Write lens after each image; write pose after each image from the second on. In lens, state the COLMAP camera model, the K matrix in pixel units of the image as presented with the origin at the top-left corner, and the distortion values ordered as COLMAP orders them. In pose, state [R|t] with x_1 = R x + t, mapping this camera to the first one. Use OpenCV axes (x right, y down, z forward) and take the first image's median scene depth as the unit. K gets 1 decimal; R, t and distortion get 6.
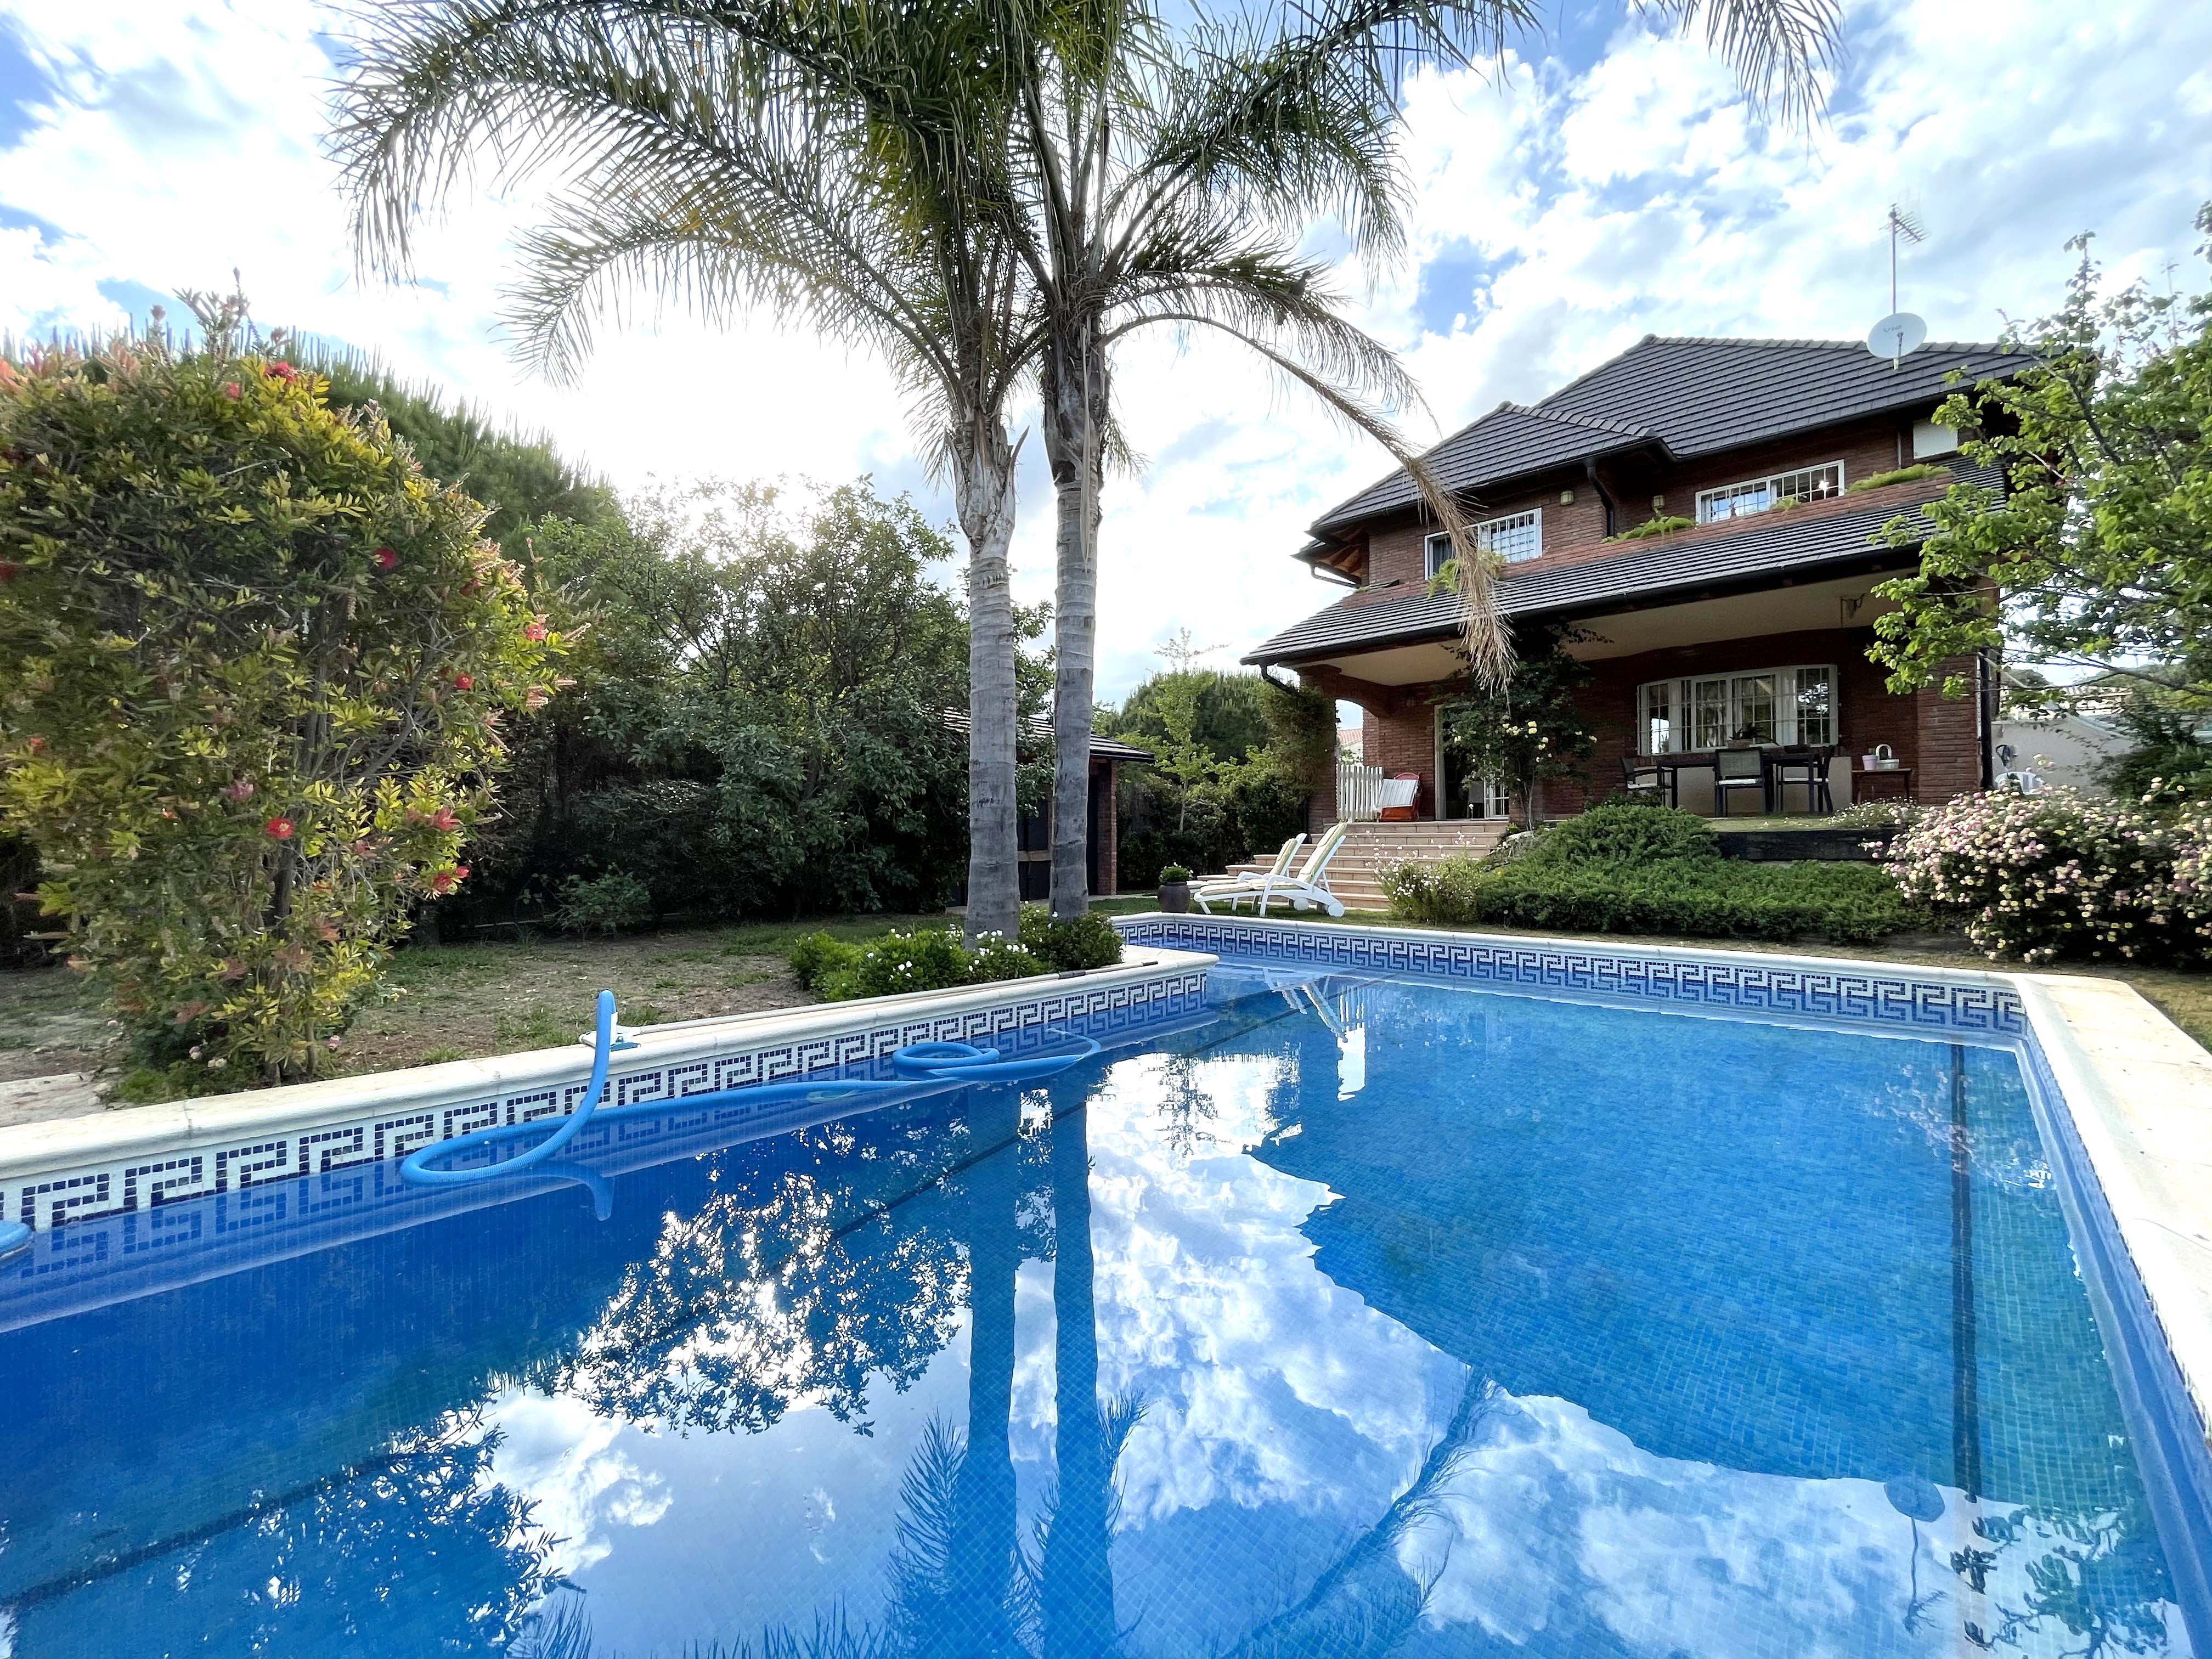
lens RADIAL K [[909.1, 0, 1106.0], [0, 909.1, 829.5], [0, 0, 1]] dist [0.003328, 0.000718]
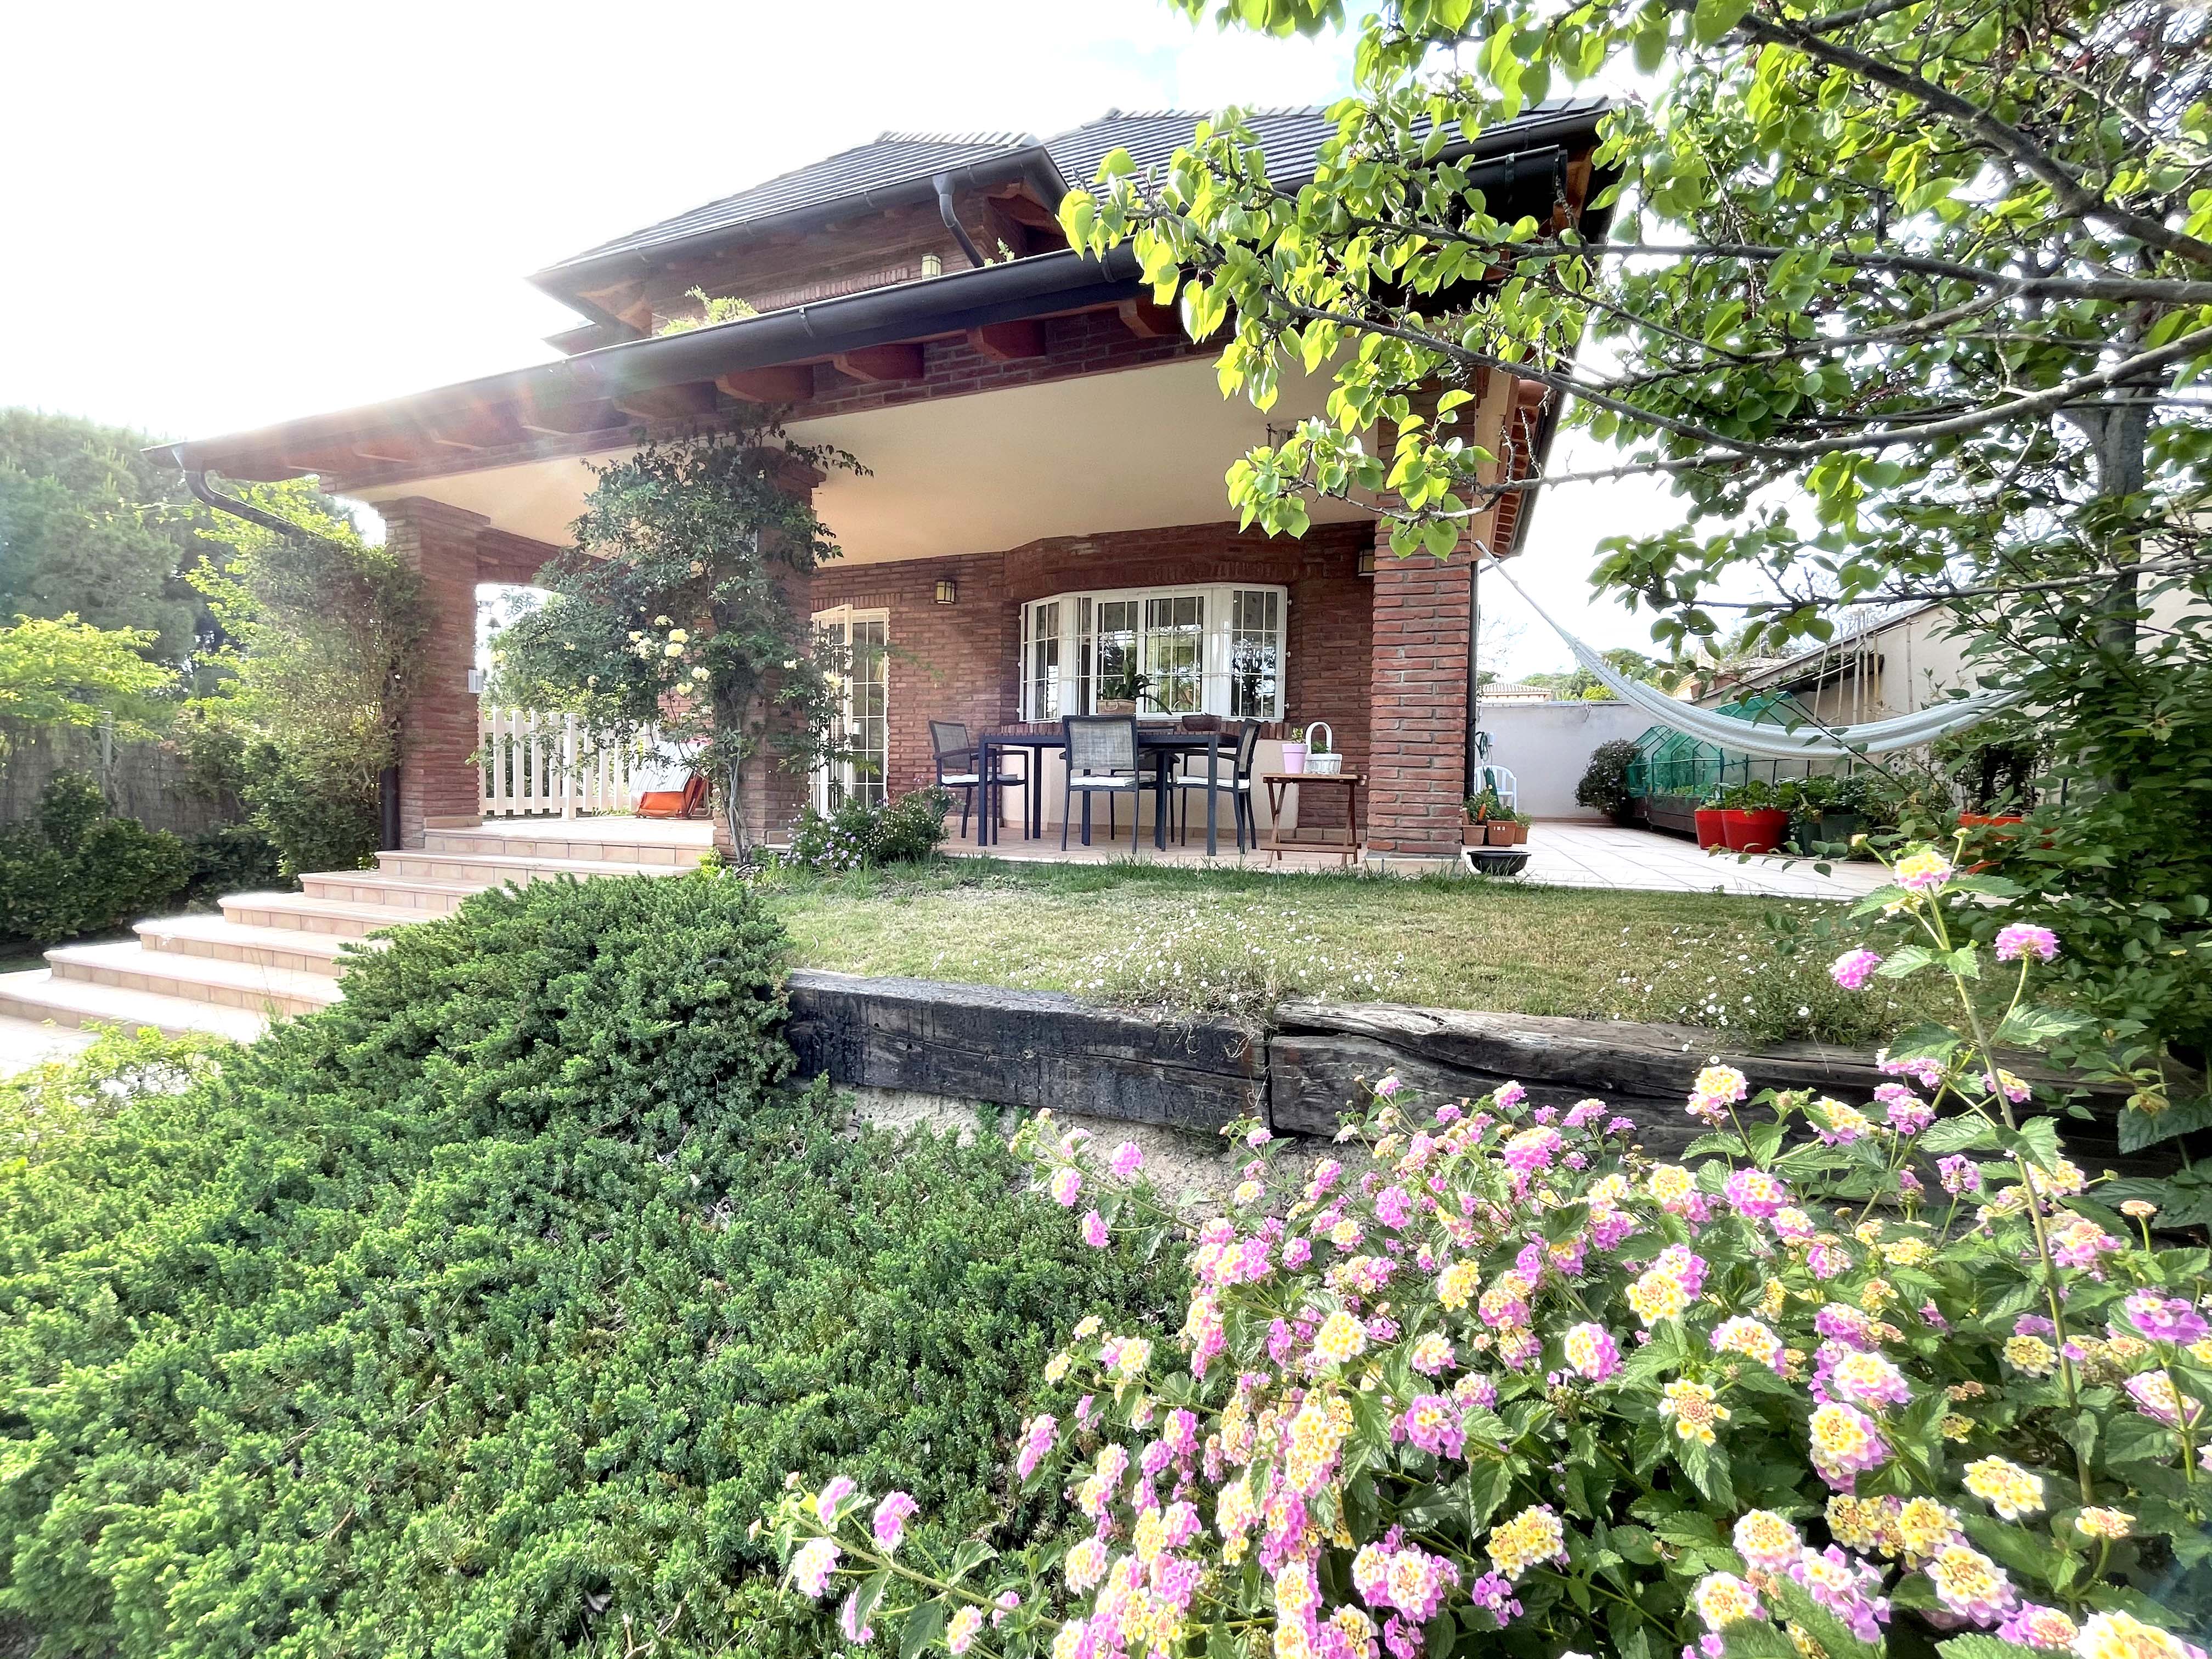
lens RADIAL K [[909.1, 0, 1106.0], [0, 909.1, 829.5], [0, 0, 1]] dist [0.003328, 0.000718]
pose [[0.921472, 0.004156, 0.388423, 0.451465], [-0.024838, 0.998527, 0.048239, -0.045274], [-0.387650, -0.054099, 0.920218, 0.473738]]
